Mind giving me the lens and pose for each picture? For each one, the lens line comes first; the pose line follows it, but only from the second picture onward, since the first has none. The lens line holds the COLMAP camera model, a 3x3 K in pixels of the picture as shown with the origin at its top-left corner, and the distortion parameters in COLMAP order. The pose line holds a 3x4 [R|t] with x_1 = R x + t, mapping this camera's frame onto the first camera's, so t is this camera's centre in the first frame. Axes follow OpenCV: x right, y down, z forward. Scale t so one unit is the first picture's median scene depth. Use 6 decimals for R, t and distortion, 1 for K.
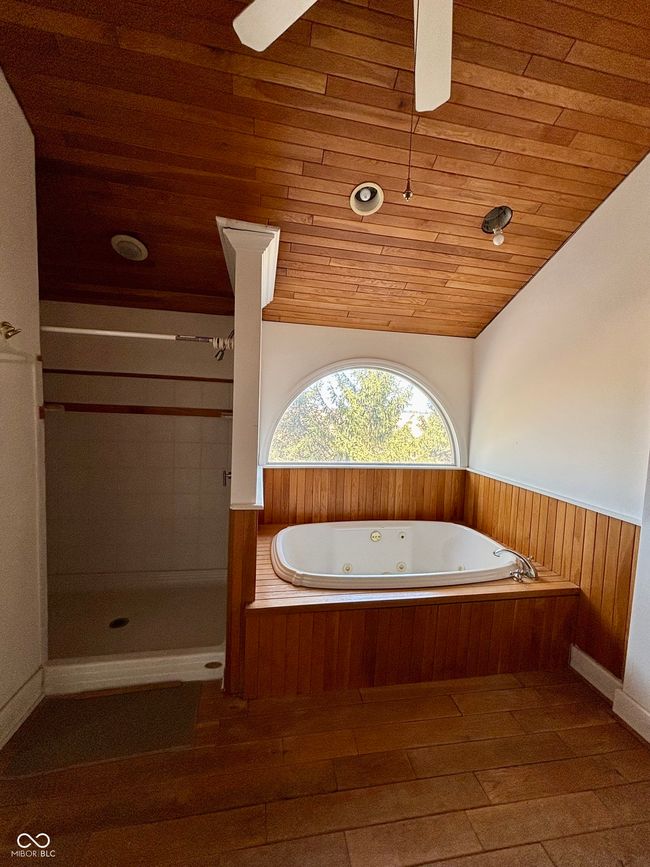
lens RADIAL K [[351.7, 0, 327.4], [0, 351.7, 432.7], [0, 0, 1]] dist [0.005478, -0.001832]
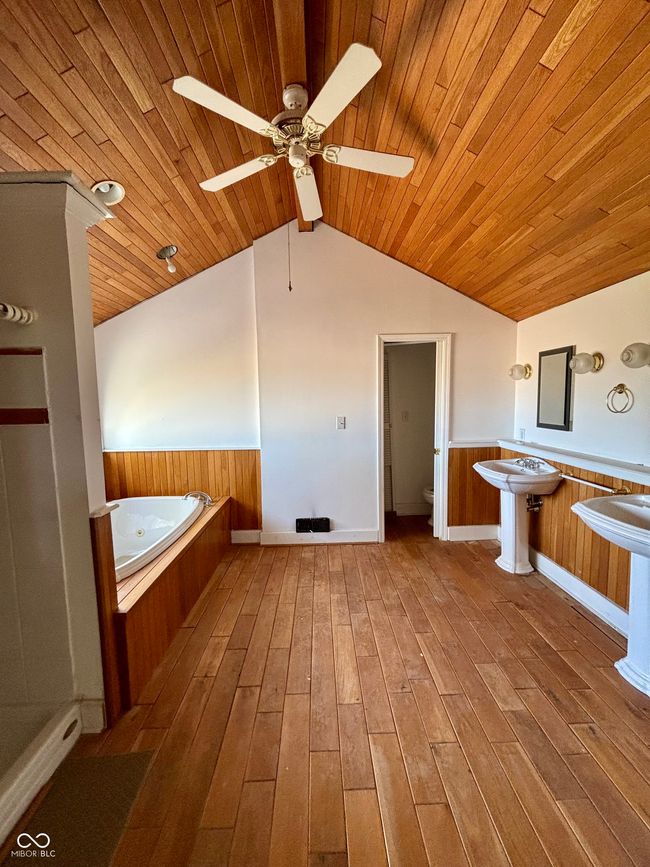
lens RADIAL K [[351.7, 0, 329.2], [0, 351.7, 432.8], [0, 0, 1]] dist [0.005478, -0.001832]
pose [[0.142281, -0.138404, 0.980102, -0.634792], [0.087134, 0.988083, 0.126882, -0.032315], [-0.985984, 0.067347, 0.152645, 0.178147]]
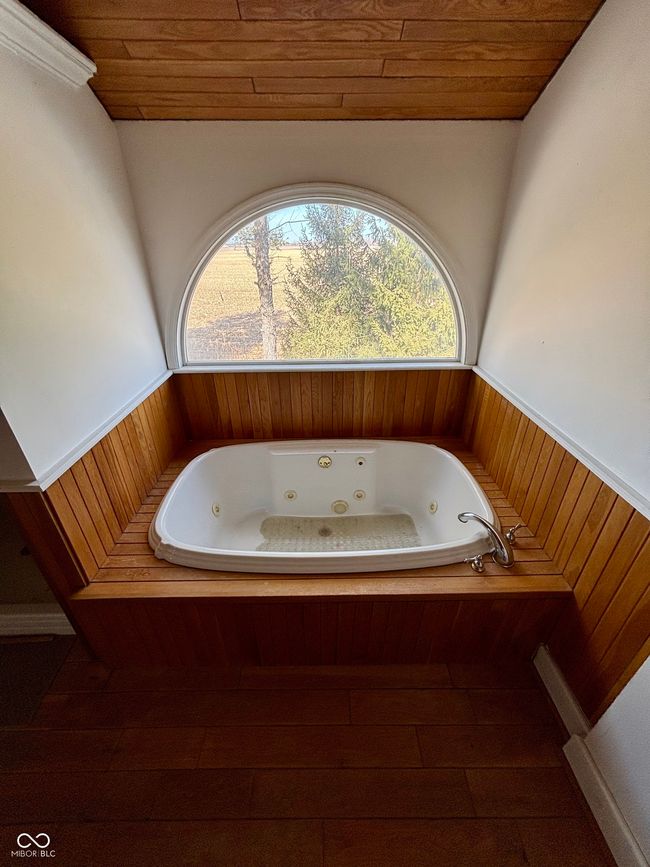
lens RADIAL K [[351.7, 0, 326.6], [0, 351.7, 434.2], [0, 0, 1]] dist [0.005478, -0.001832]
pose [[0.985438, 0.038371, -0.165647, 0.271128], [0.033442, 0.911438, 0.410077, -0.079002], [0.166712, -0.409645, 0.896883, 0.341095]]
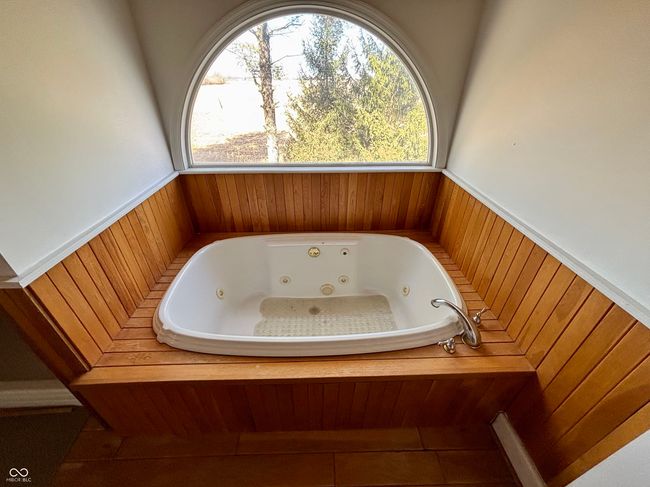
lens RADIAL K [[263.6, 0, 324.6], [0, 263.6, 244.1], [0, 0, 1]] dist [0.005478, -0.001832]
pose [[0.988620, 0.048421, -0.142427, 0.262963], [0.024259, 0.883075, 0.468605, -0.039786], [0.148464, -0.466727, 0.871851, 0.434899]]
